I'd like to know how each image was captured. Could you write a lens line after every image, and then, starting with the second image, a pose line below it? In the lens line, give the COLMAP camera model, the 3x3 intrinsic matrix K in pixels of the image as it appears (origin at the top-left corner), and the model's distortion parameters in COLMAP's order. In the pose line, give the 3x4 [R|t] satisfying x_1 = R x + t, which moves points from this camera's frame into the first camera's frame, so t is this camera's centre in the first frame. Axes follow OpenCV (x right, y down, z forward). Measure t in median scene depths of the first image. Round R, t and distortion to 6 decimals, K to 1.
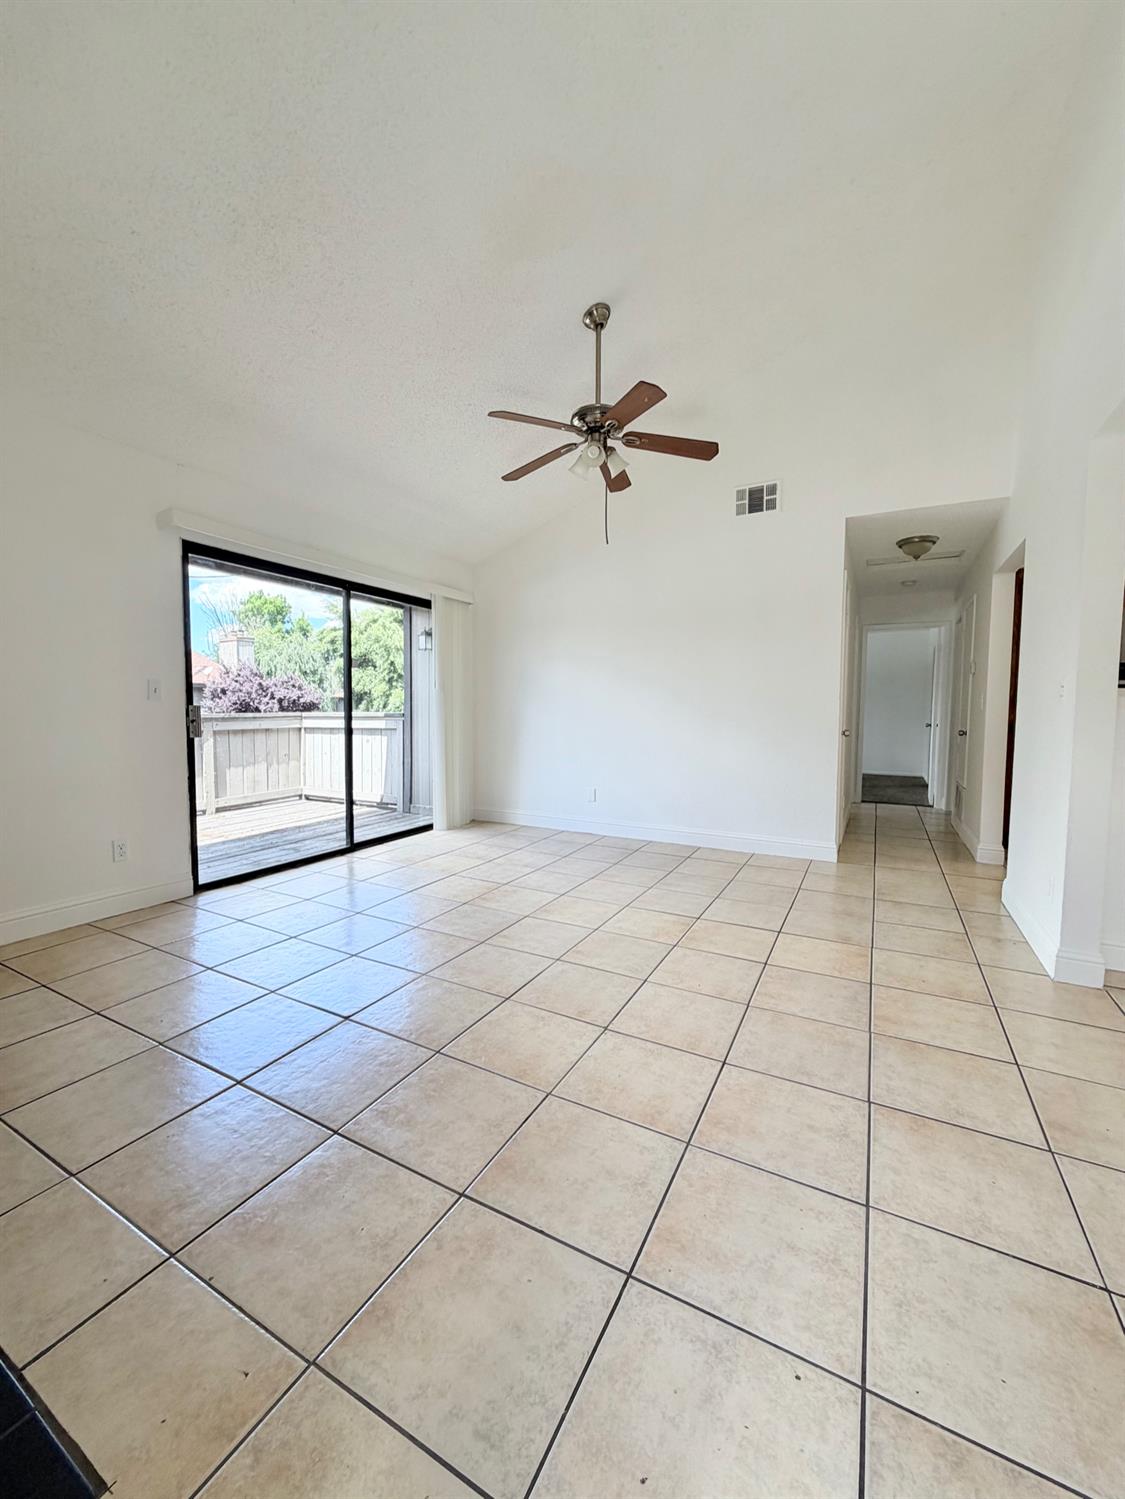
lens RADIAL K [[596.5, 0, 557.8], [0, 596.5, 742.1], [0, 0, 1]] dist [0.000065, -0.000488]
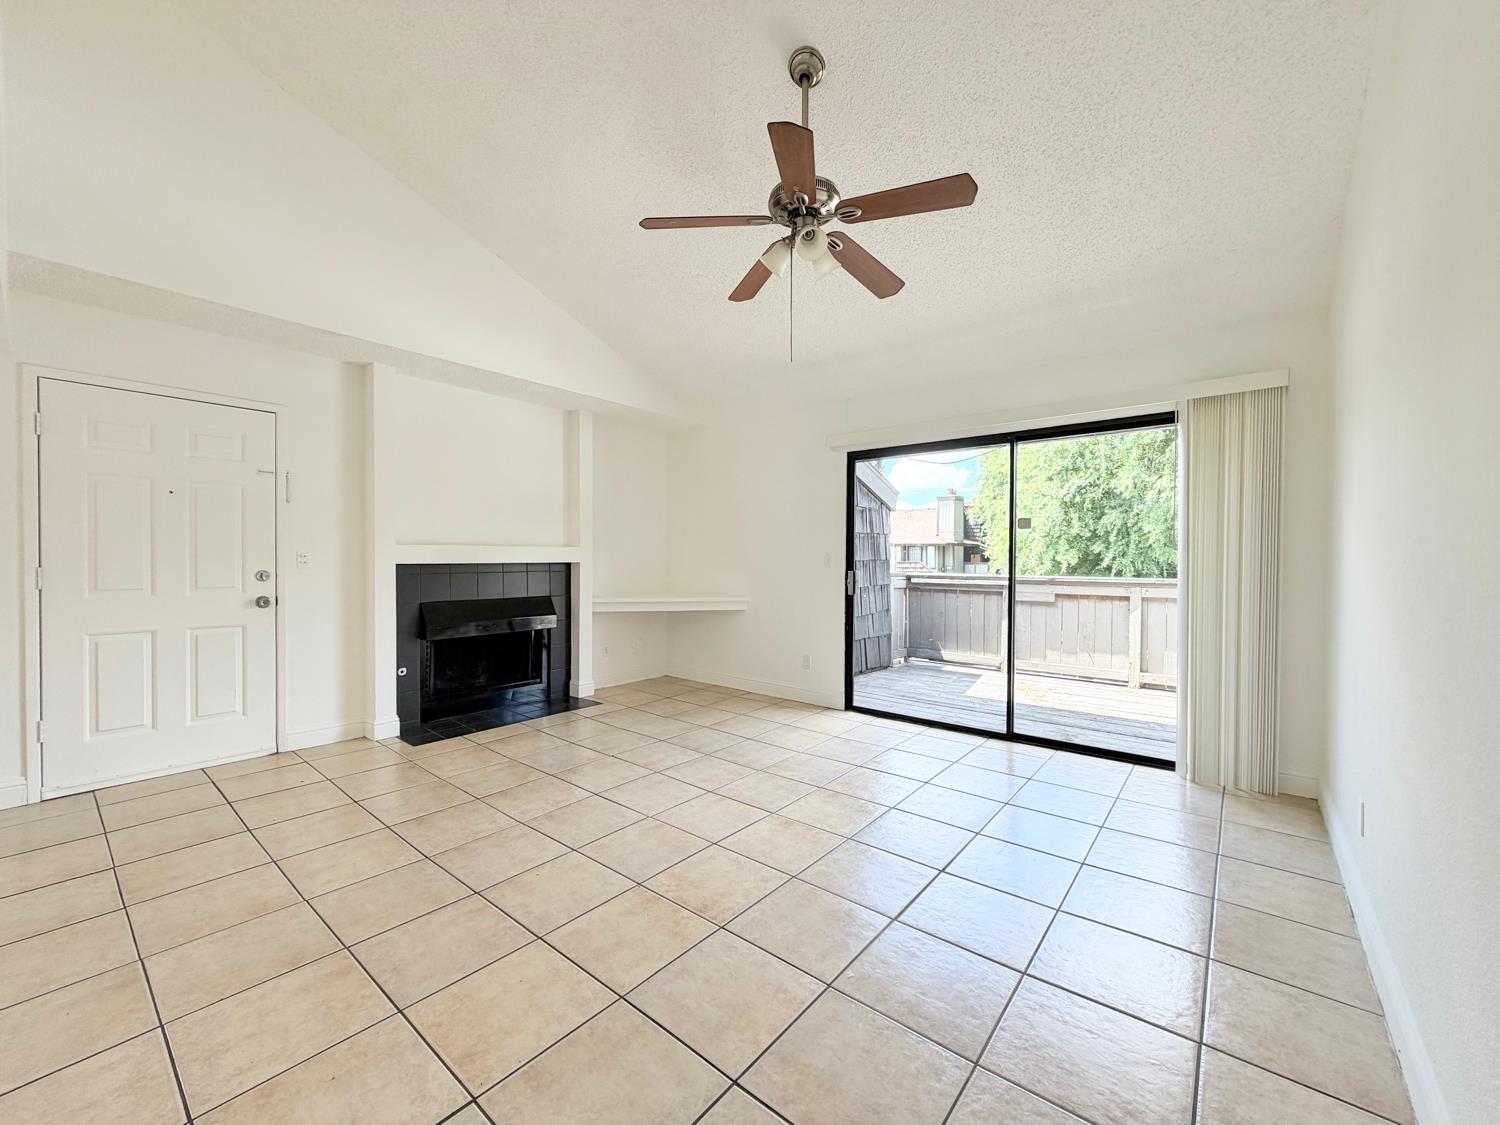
lens RADIAL K [[596.9, 0, 744.8], [0, 596.9, 561.7], [0, 0, 1]] dist [0.000065, -0.000488]
pose [[-0.196470, -0.001821, -0.980508, 0.769821], [-0.060920, 0.998089, 0.010353, -0.081241], [0.978616, 0.061766, -0.196205, 1.033040]]
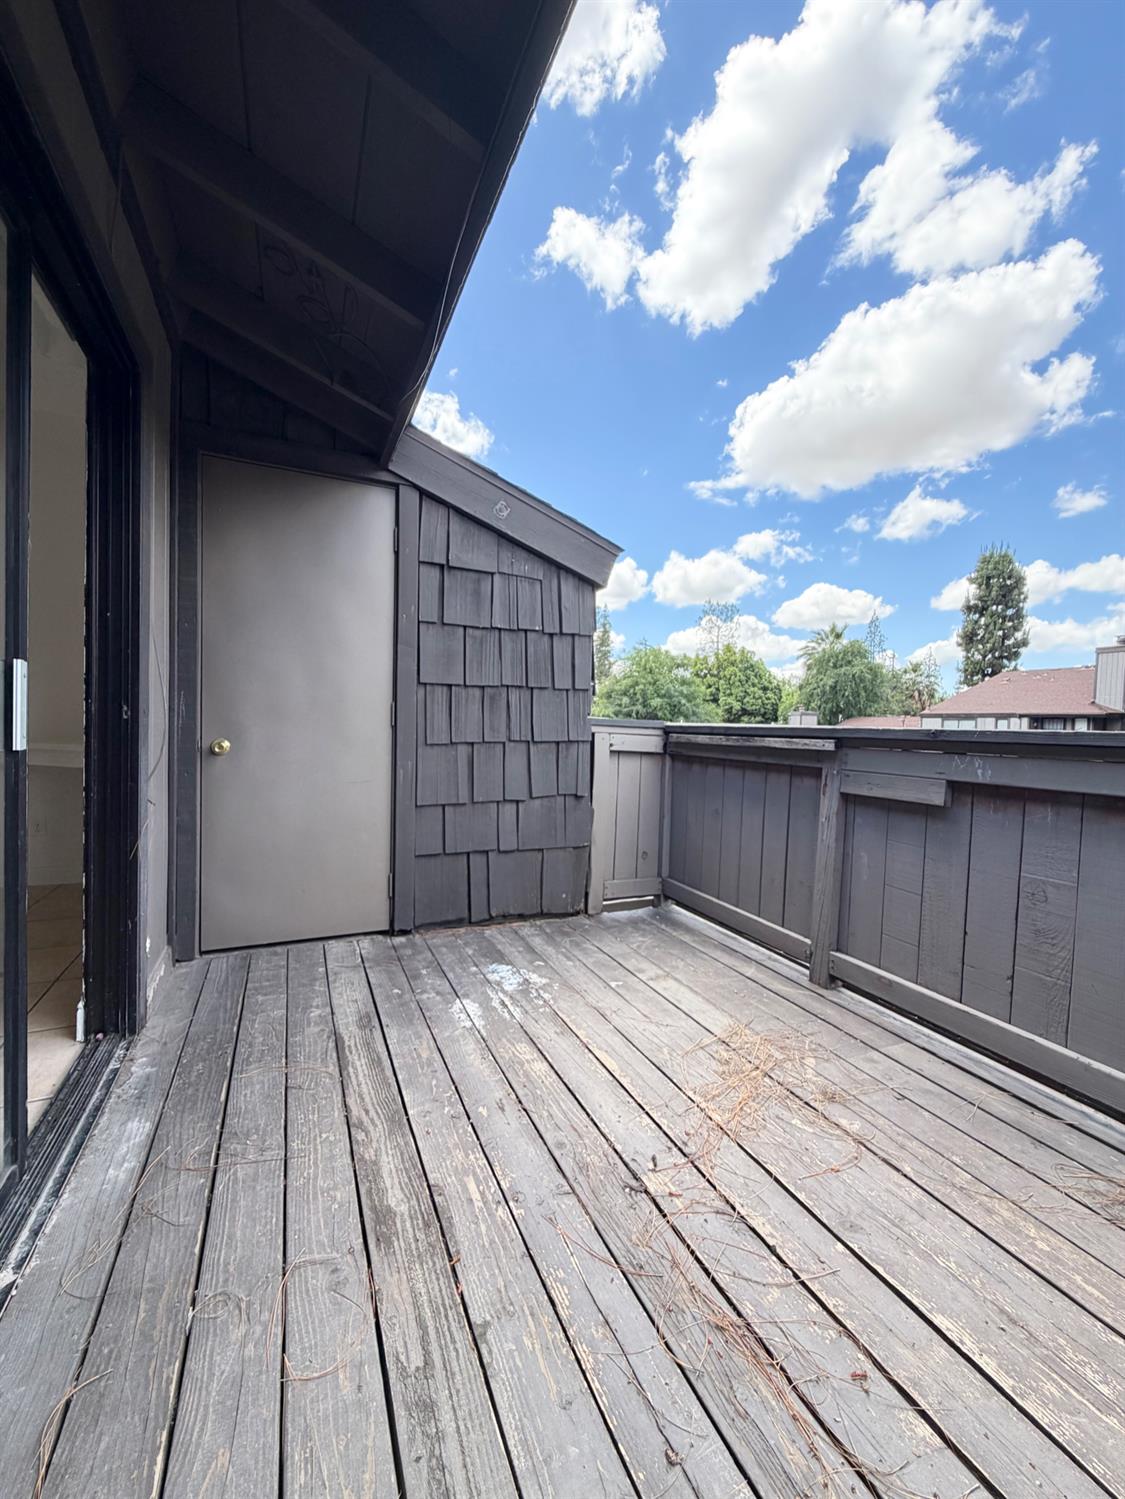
lens RADIAL K [[596.5, 0, 555.3], [0, 596.5, 748.1], [0, 0, 1]] dist [0.000065, -0.000488]
pose [[-0.627435, 0.002314, -0.778666, -0.479282], [-0.076527, 0.994971, 0.064621, -0.062191], [0.774899, 0.100135, -0.624103, 1.648533]]
